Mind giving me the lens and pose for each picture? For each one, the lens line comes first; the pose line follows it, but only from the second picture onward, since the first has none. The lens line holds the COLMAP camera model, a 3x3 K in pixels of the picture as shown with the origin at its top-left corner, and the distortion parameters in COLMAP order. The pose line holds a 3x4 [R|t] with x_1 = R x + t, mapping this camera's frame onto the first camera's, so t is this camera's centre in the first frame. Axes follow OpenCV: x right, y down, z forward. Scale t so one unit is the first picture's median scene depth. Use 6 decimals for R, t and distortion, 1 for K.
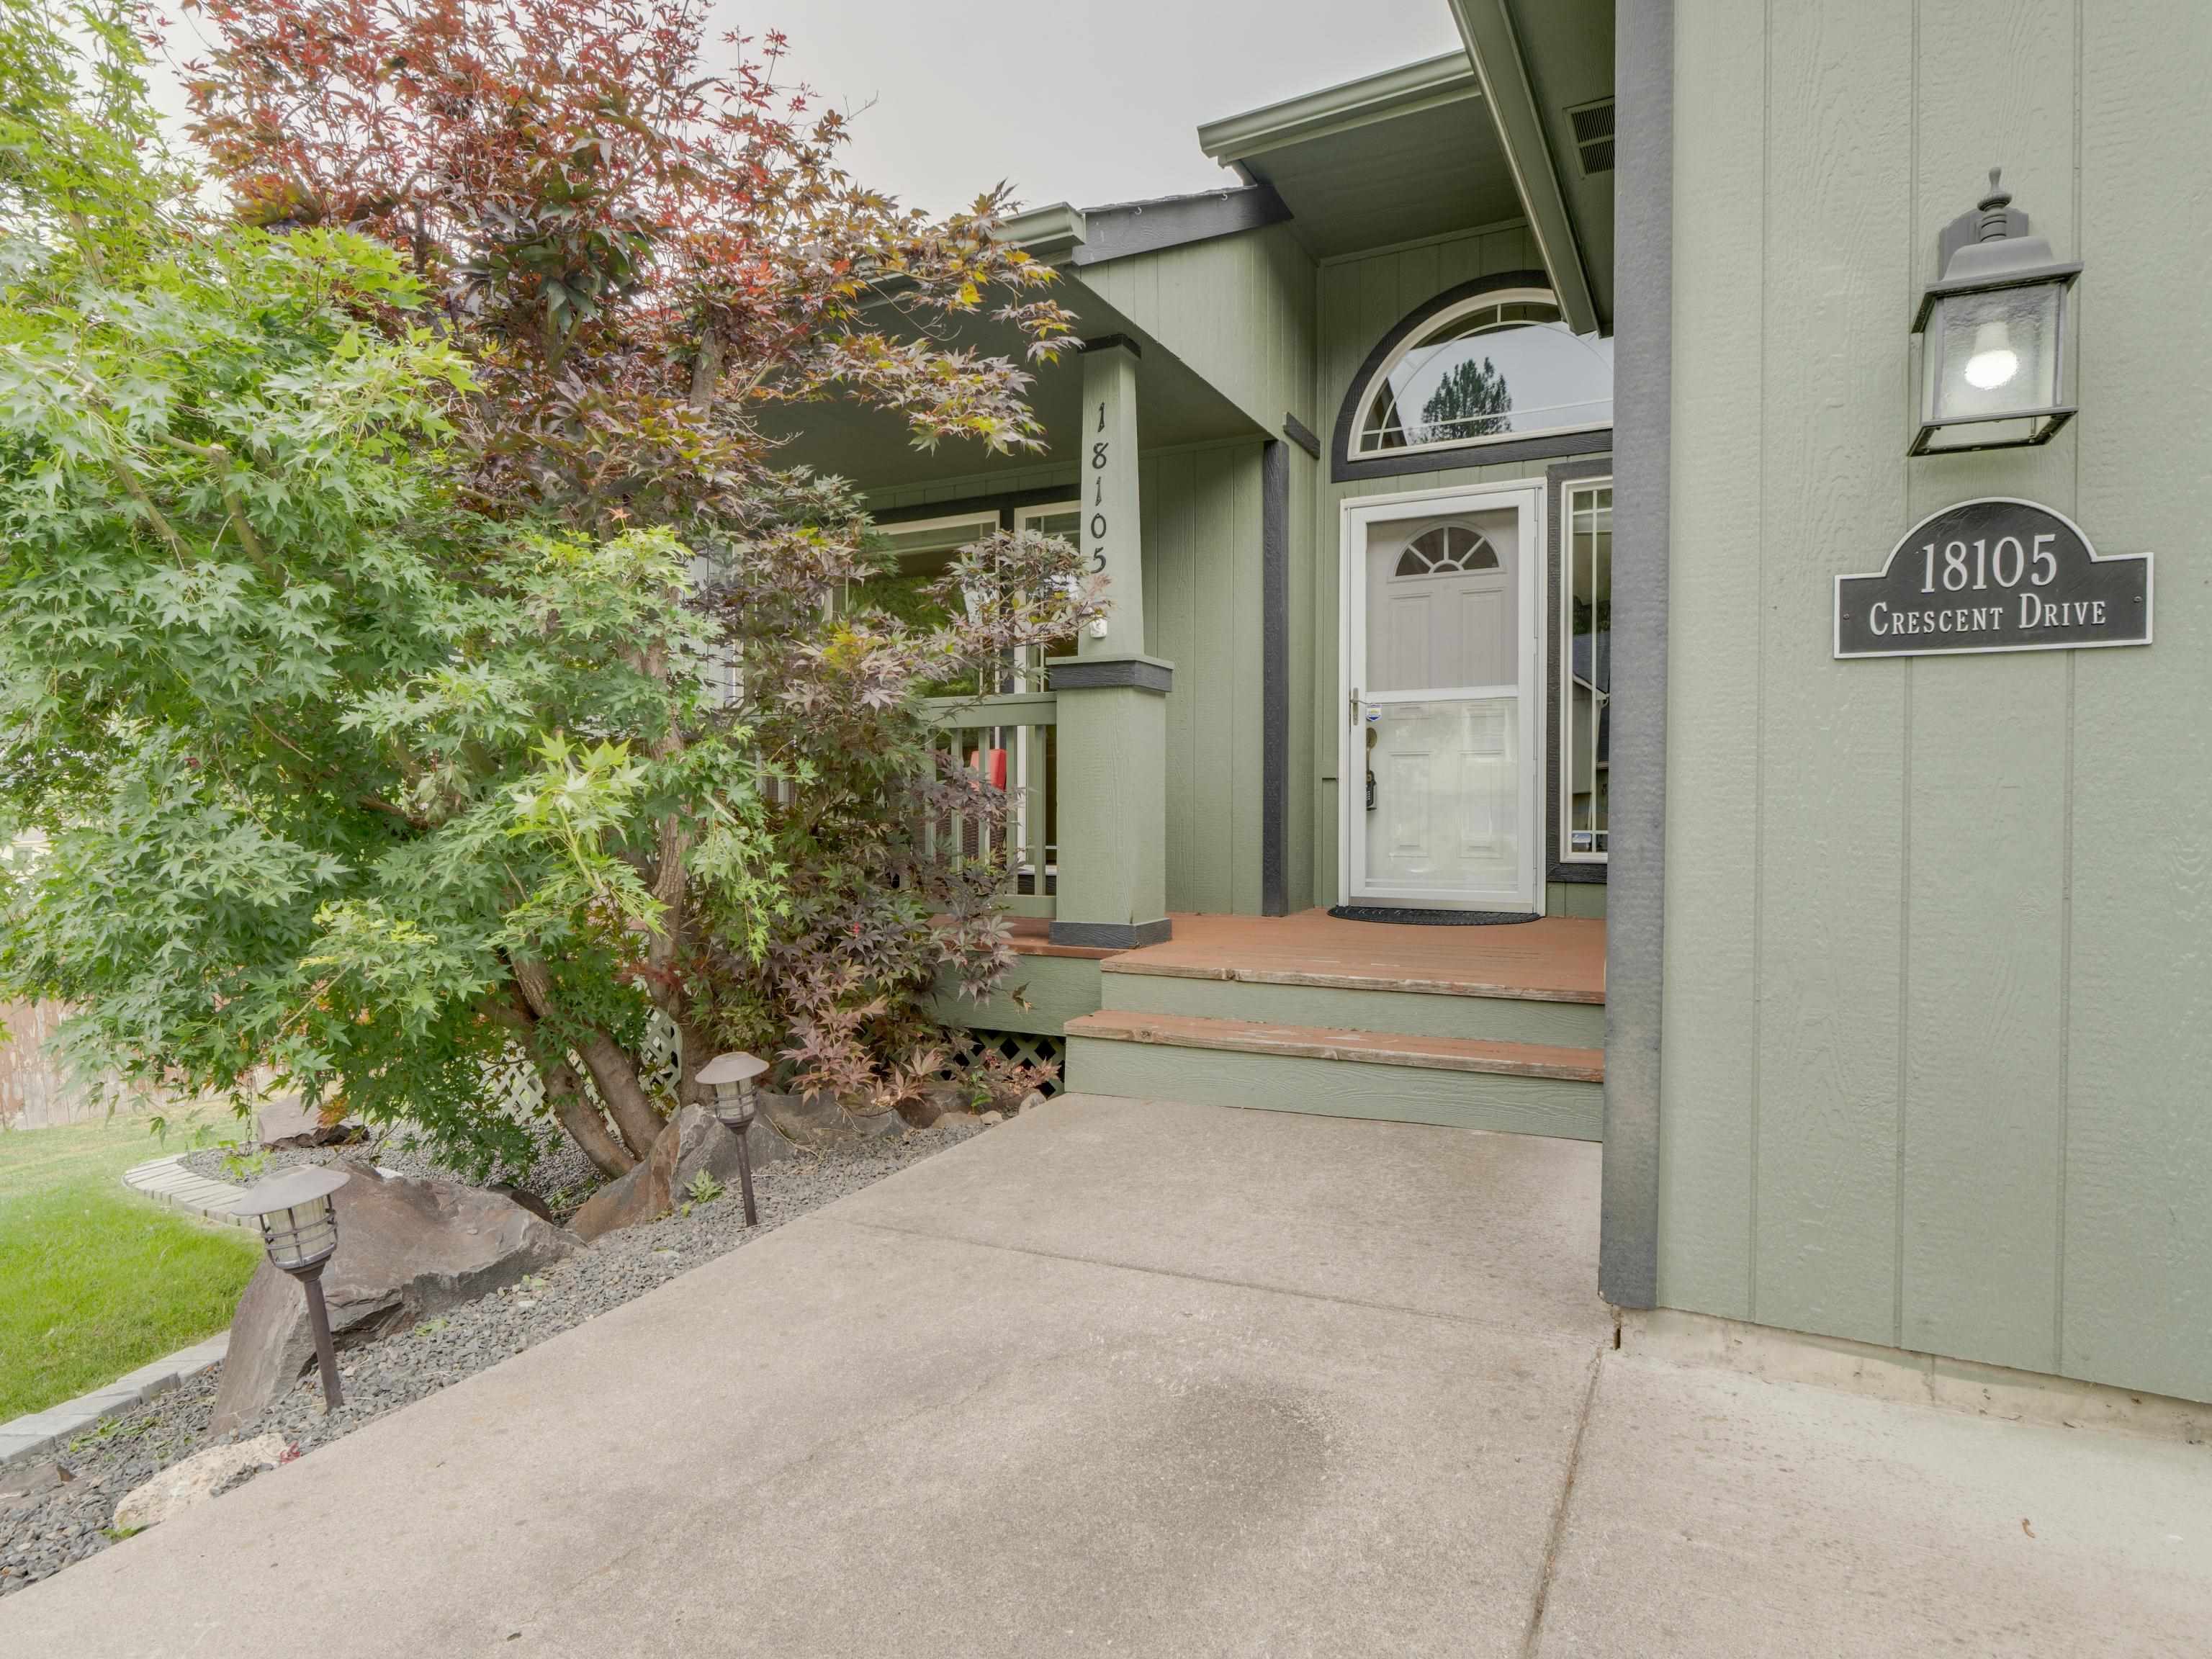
lens RADIAL K [[1225.5, 0, 1106.0], [0, 1225.5, 829.5], [0, 0, 1]] dist [-0.003755, -0.000851]
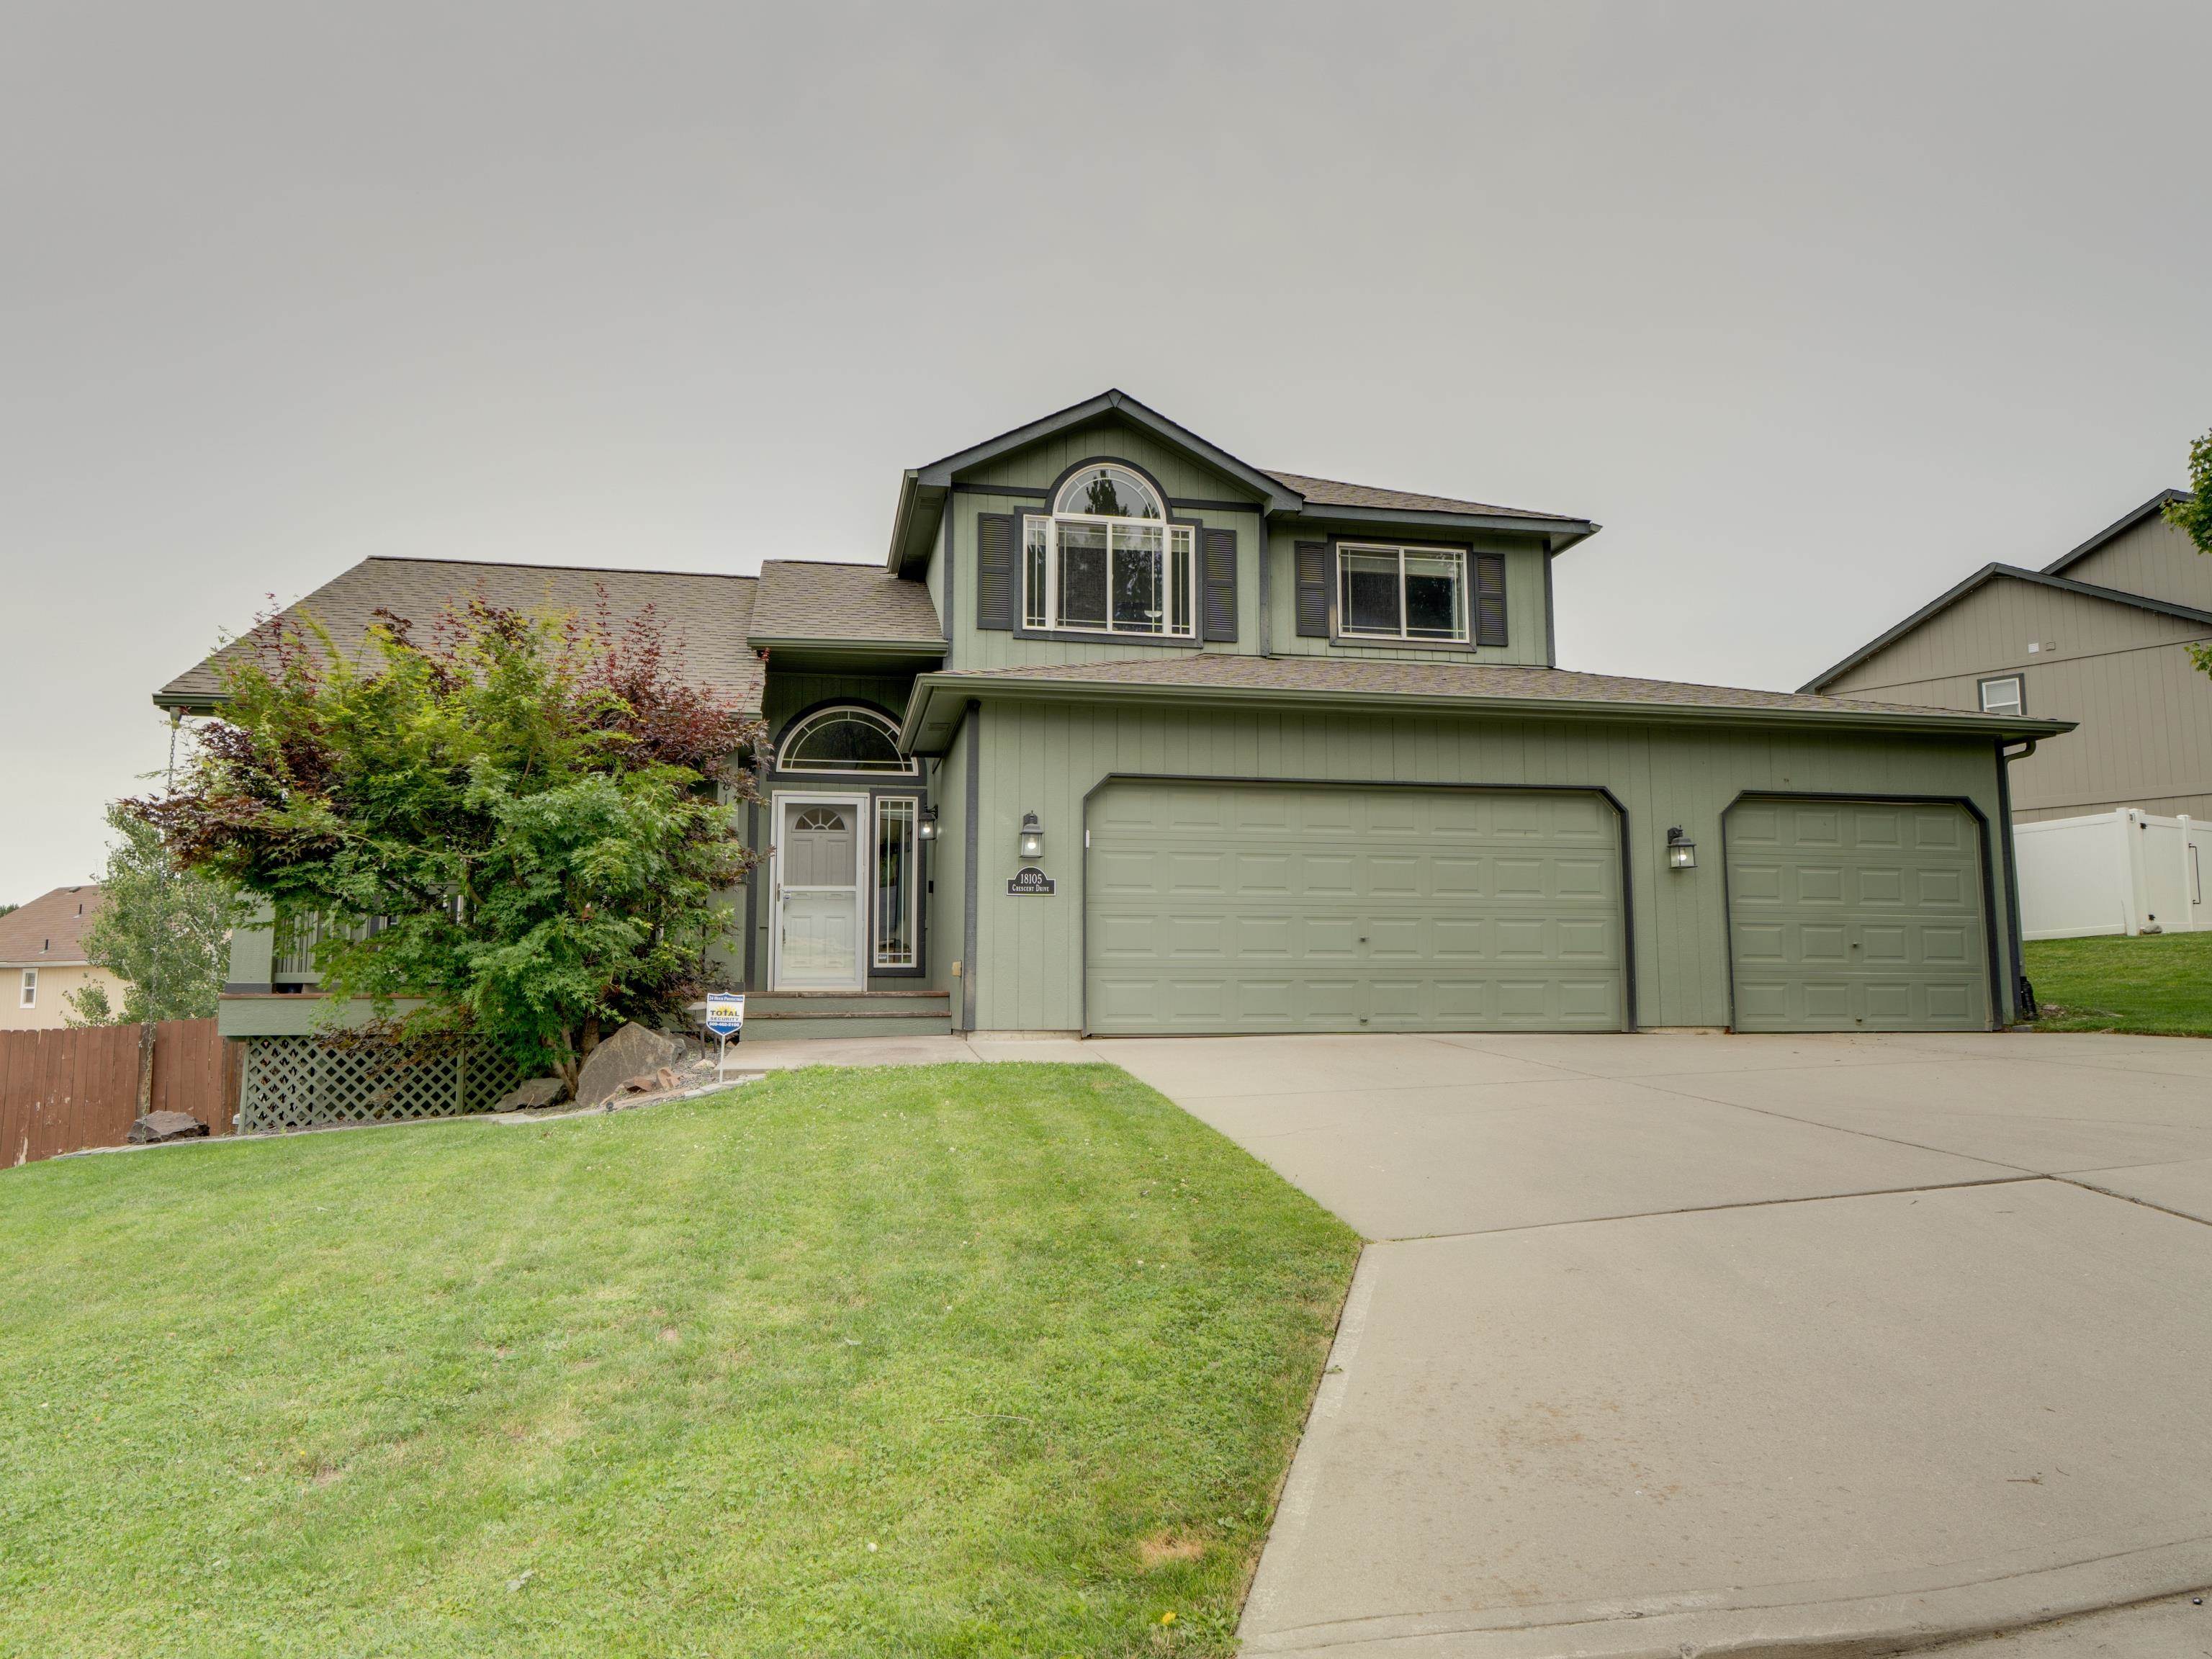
lens RADIAL K [[1479.1, 0, 1106.0], [0, 1479.1, 829.5], [0, 0, 1]] dist [-0.005236, -0.000845]
pose [[0.783771, 0.064967, 0.617643, -1.900048], [0.017691, 0.991774, -0.126770, 0.248407], [-0.620798, 0.110285, 0.776174, -2.663364]]
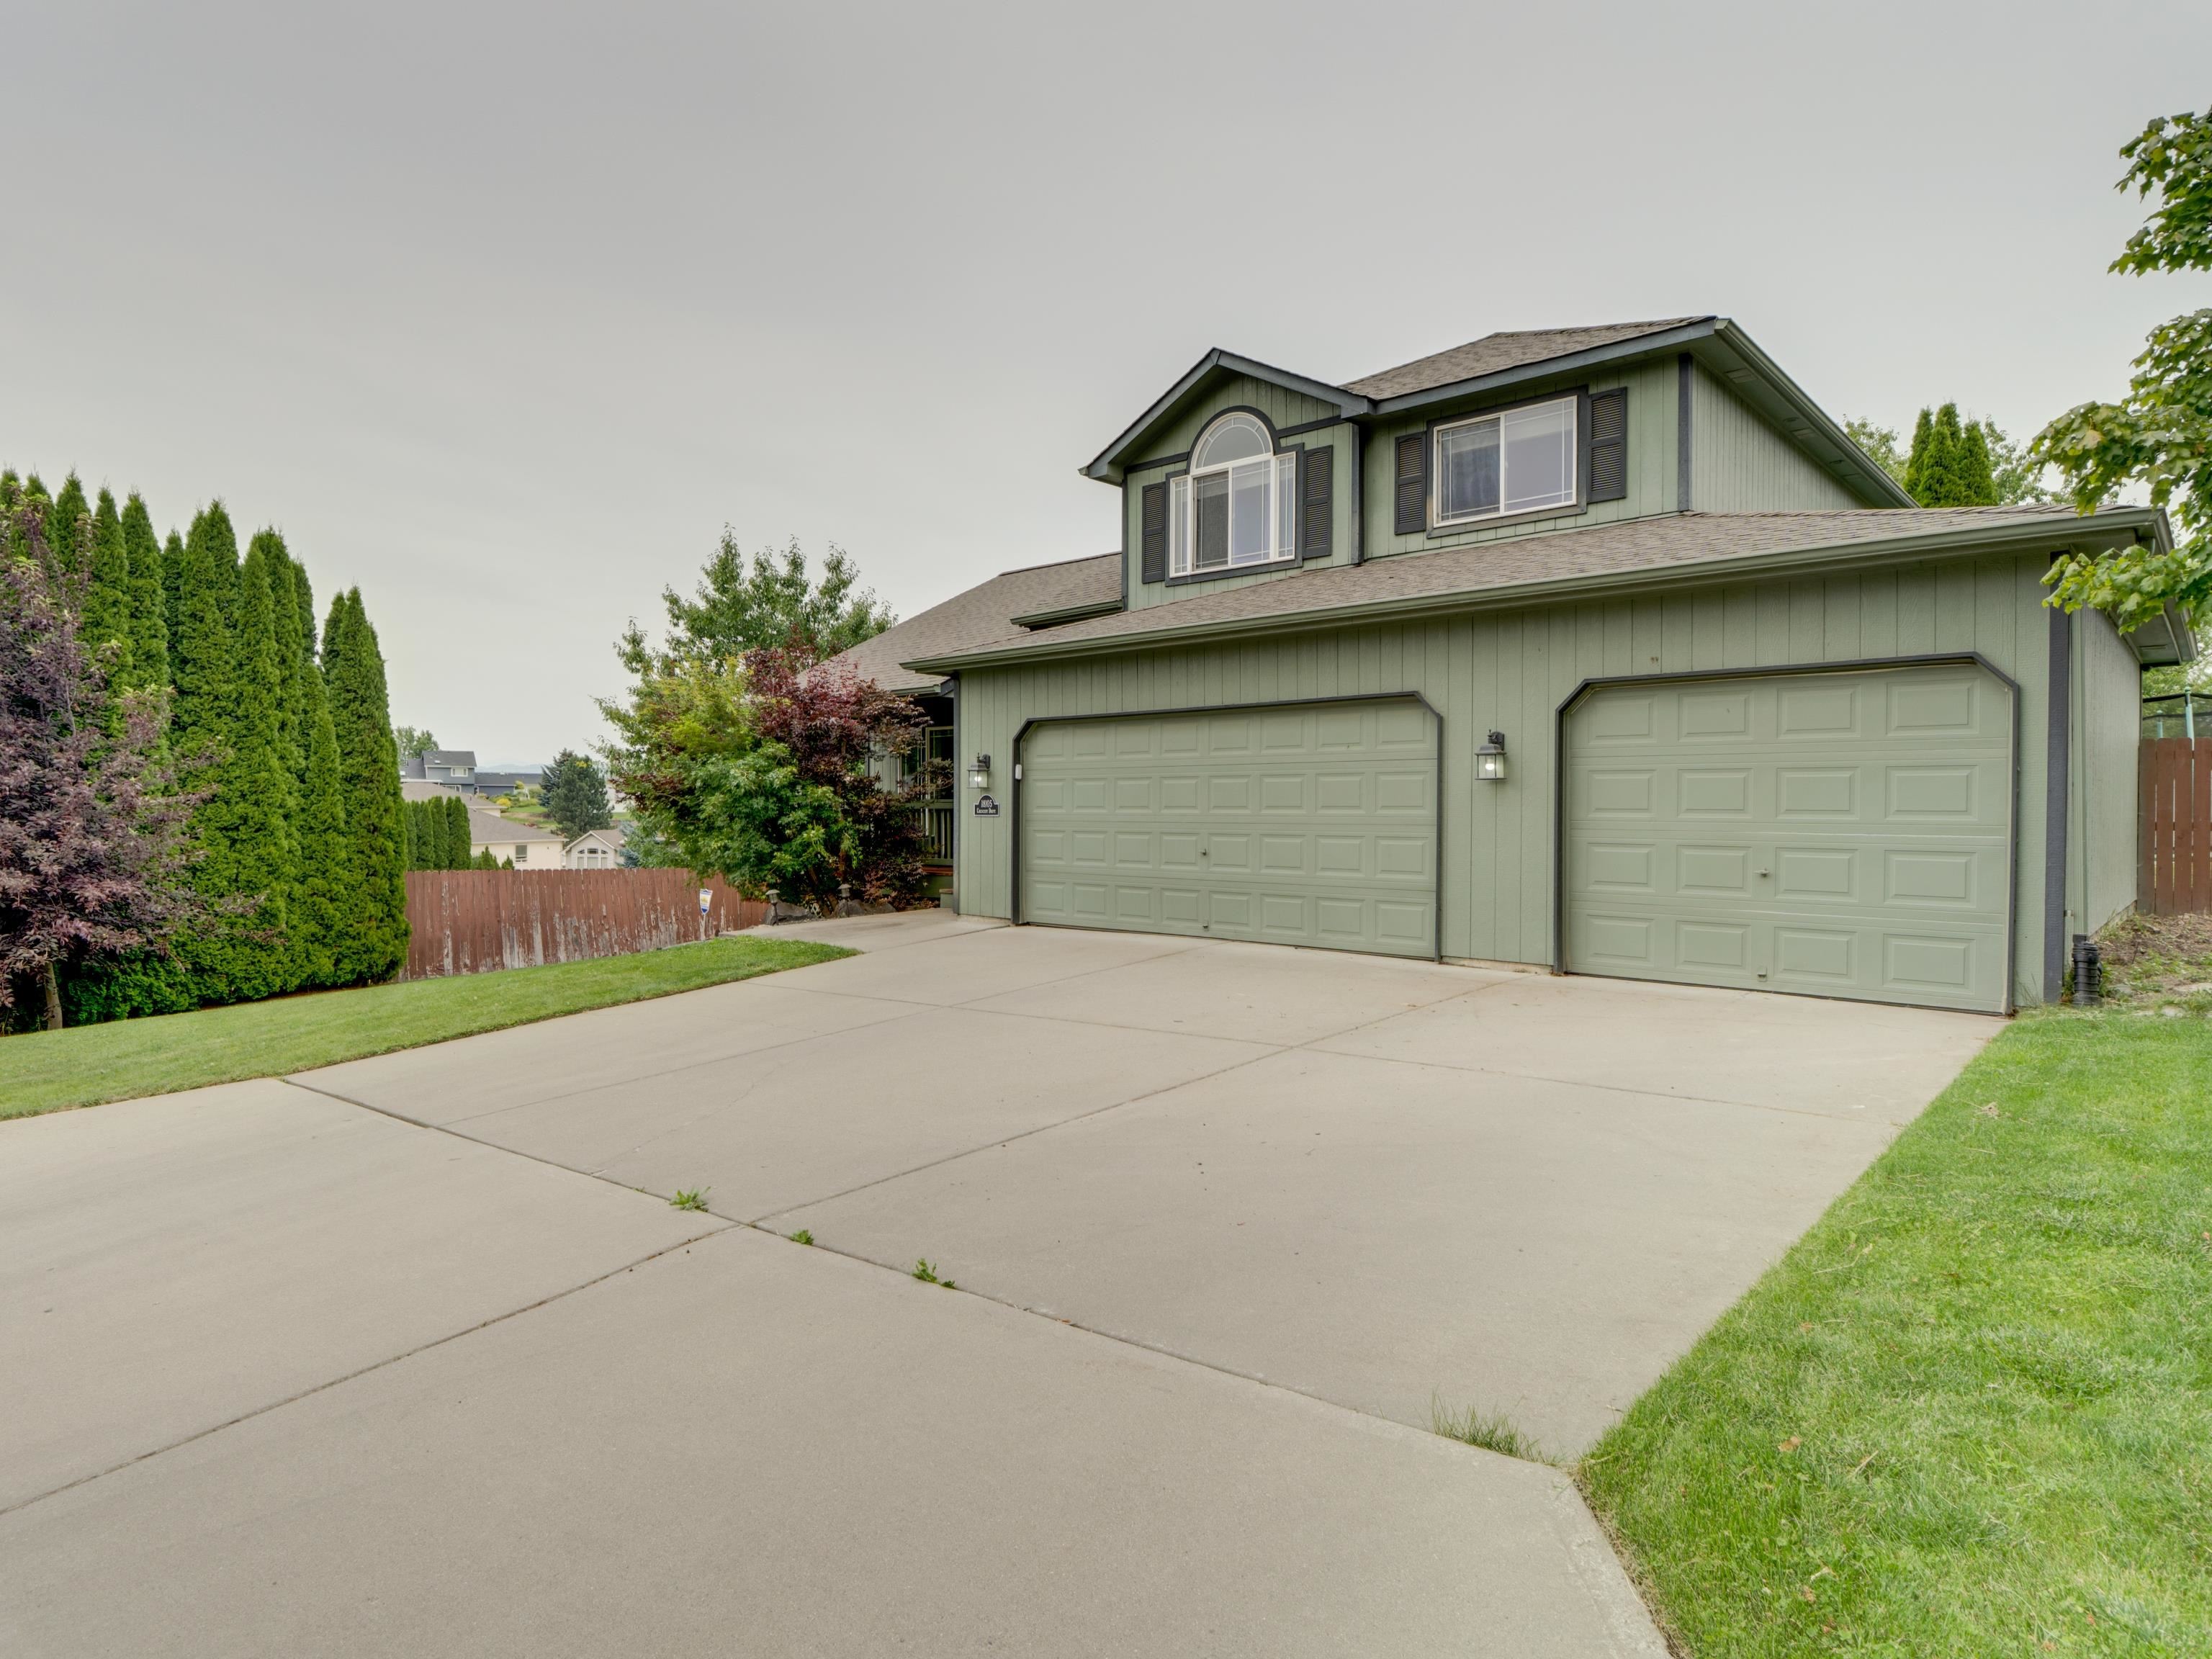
lens RADIAL K [[1225.5, 0, 1106.0], [0, 1225.5, 829.5], [0, 0, 1]] dist [-0.003755, -0.000851]
pose [[0.967537, -0.000799, -0.252727, 1.995859], [-0.000013, 0.999995, -0.003209, -0.026344], [0.252729, 0.003108, 0.967532, -3.588646]]
